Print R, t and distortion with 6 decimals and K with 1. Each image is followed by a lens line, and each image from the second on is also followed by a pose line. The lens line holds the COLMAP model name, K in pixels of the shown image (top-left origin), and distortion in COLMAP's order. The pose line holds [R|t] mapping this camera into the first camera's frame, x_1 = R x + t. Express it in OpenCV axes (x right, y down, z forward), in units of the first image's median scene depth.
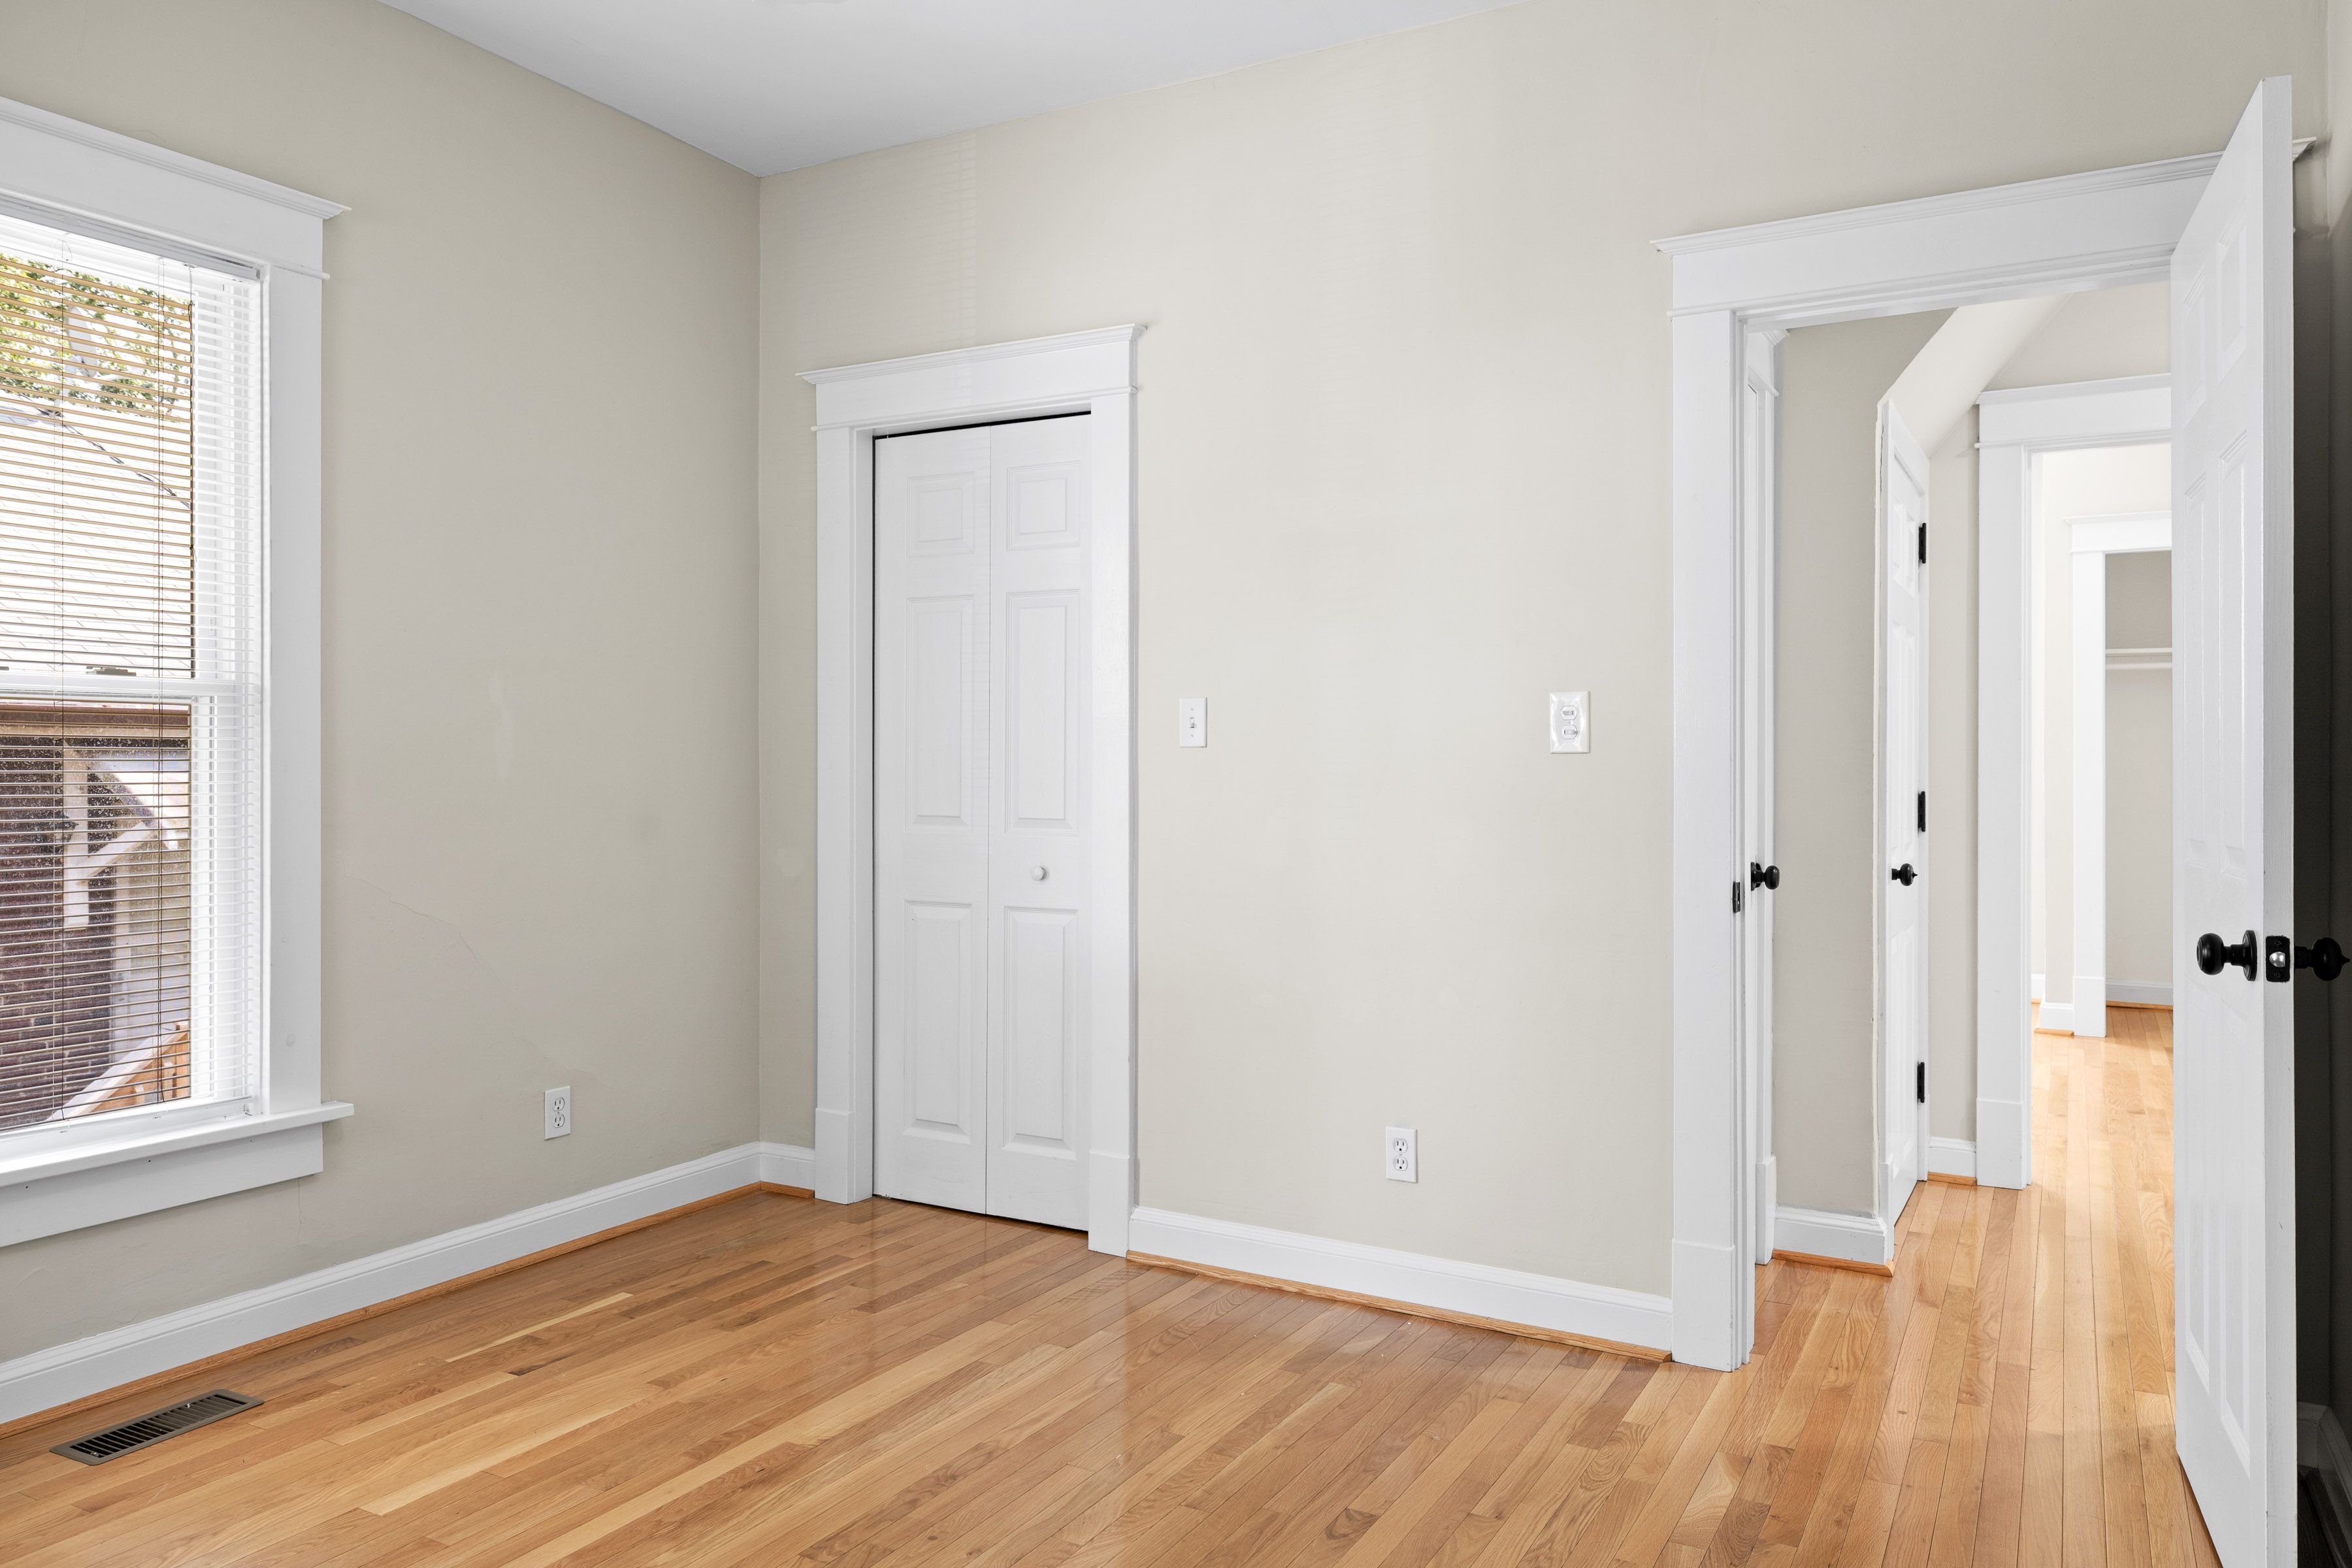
lens RADIAL K [[1573.8, 0, 1182.3], [0, 1573.8, 775.6], [0, 0, 1]] dist [-0.004470, 0.001628]
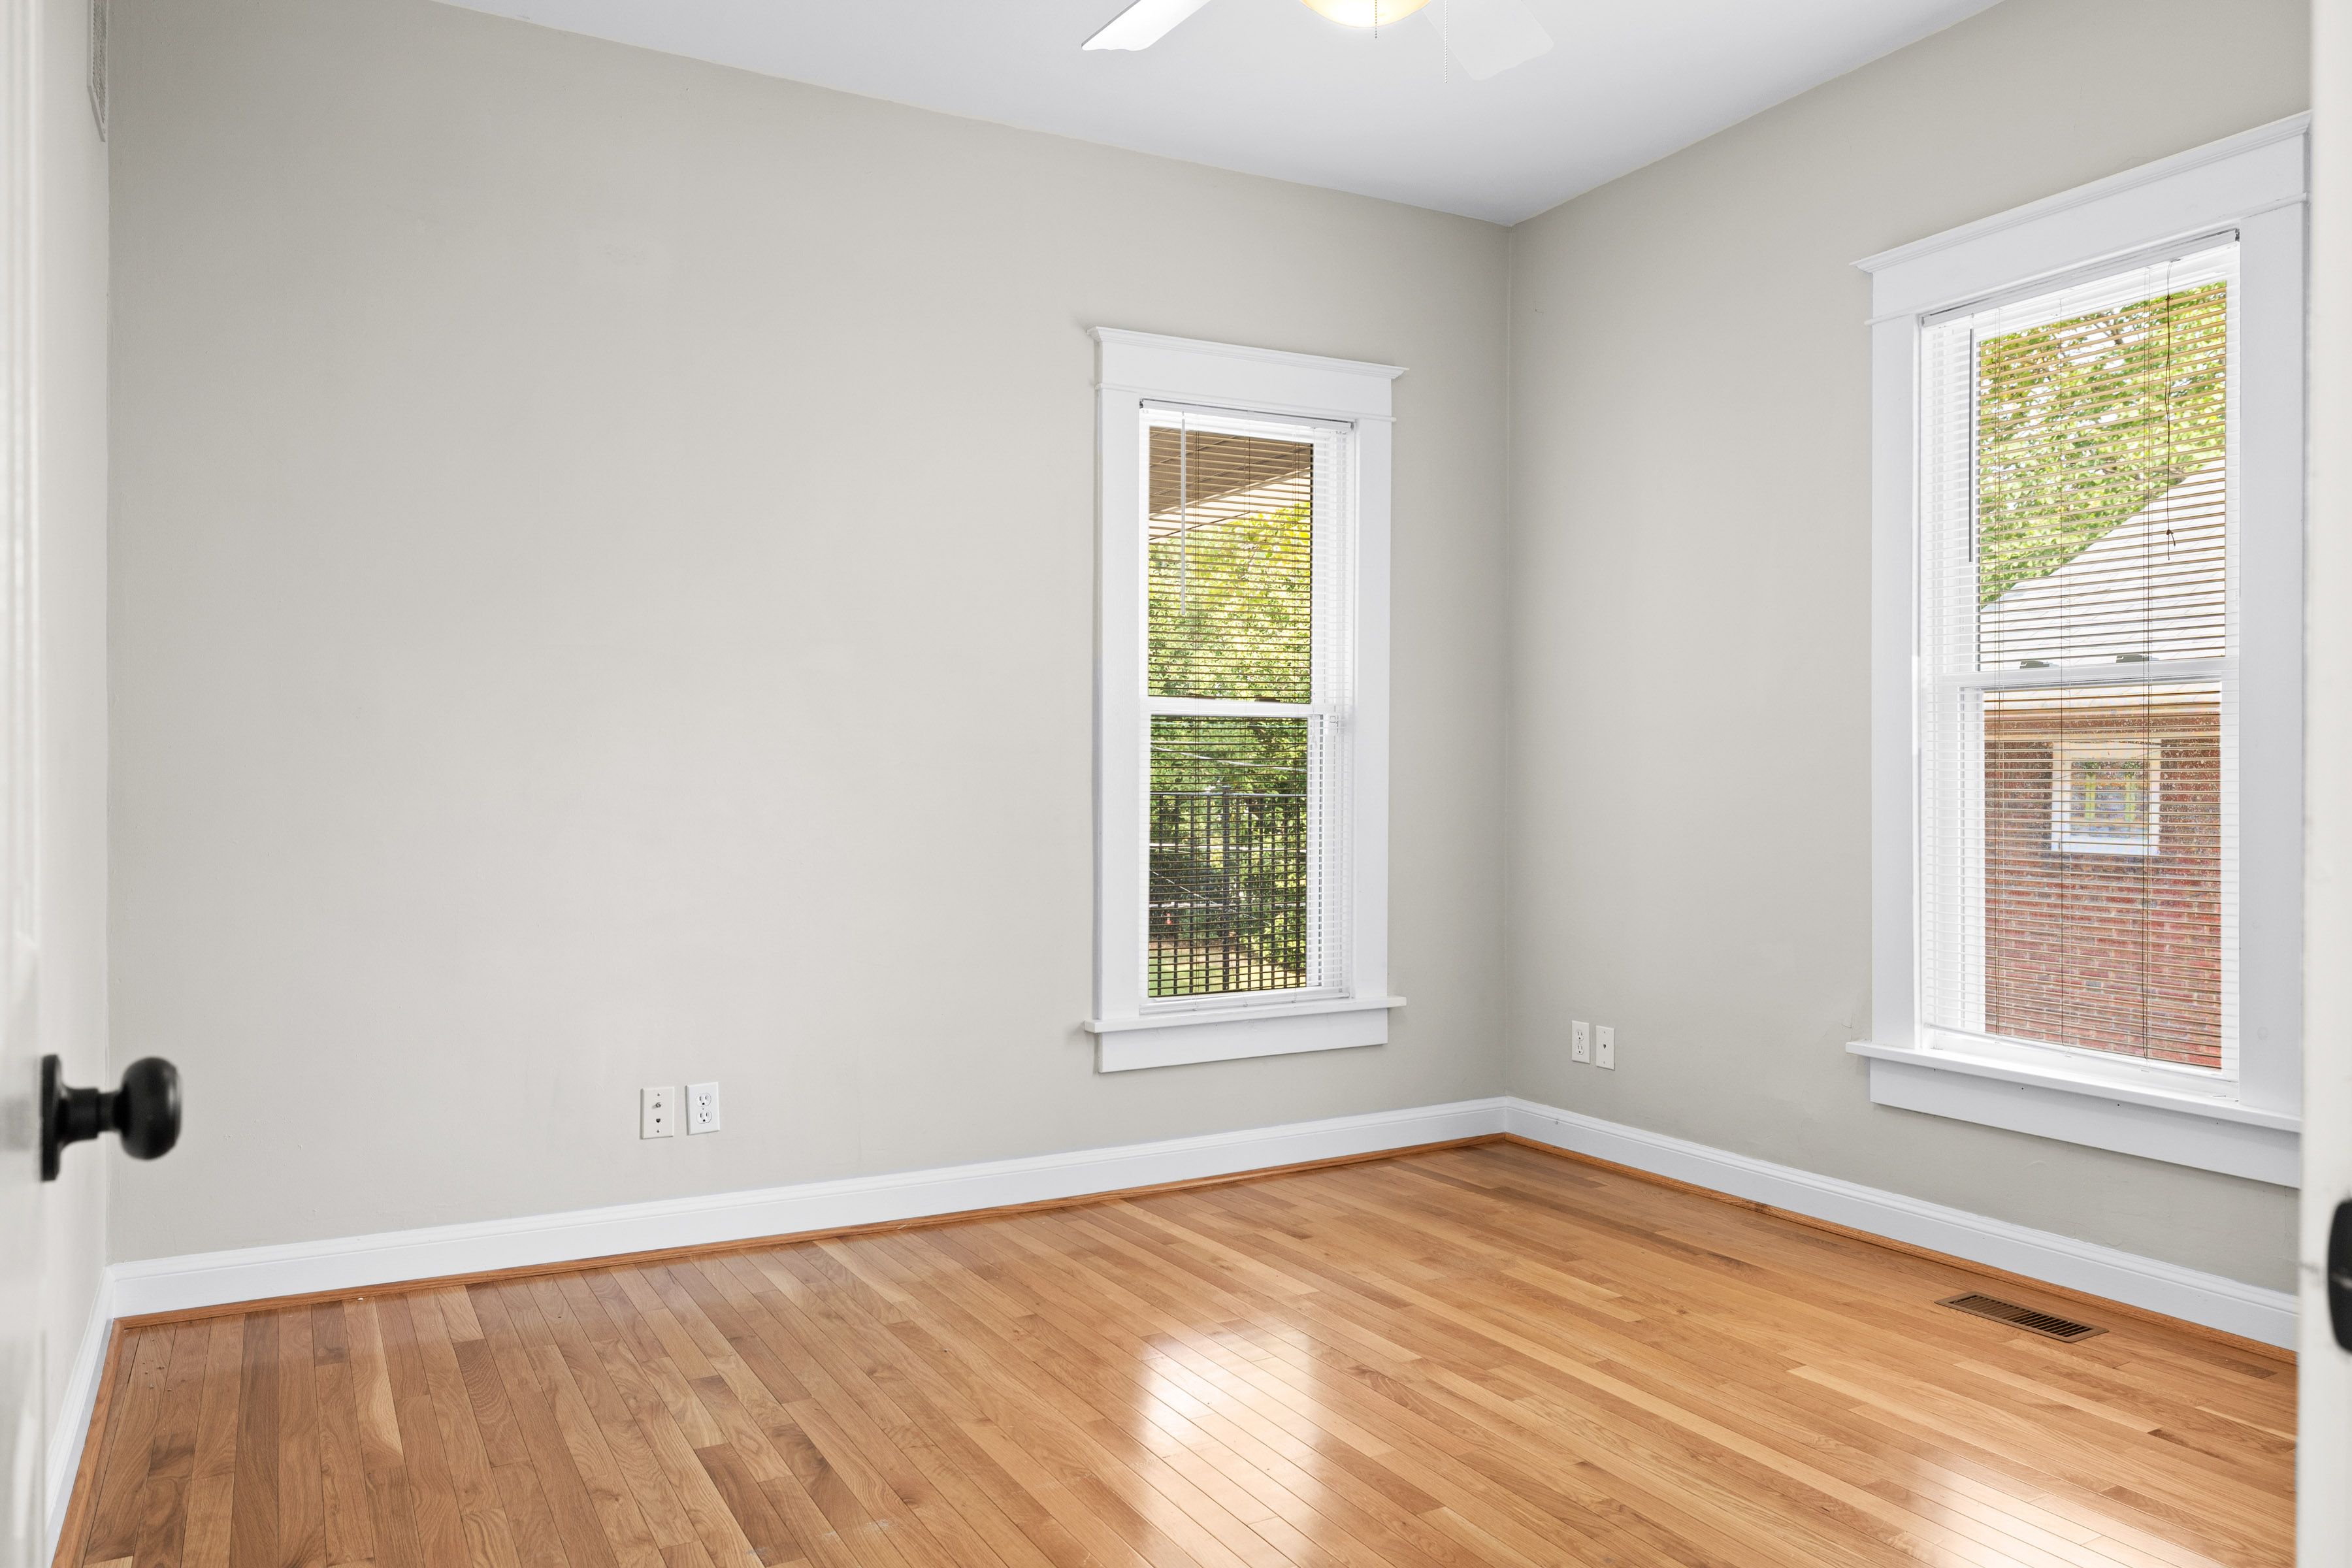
lens RADIAL K [[1573.8, 0, 1182.3], [0, 1573.8, 775.6], [0, 0, 1]] dist [-0.004470, 0.001628]
pose [[-0.520467, 0.003216, -0.853876, 0.622614], [0.002436, 0.999994, 0.002281, 0.012145], [0.853878, -0.000893, -0.520472, 1.024711]]
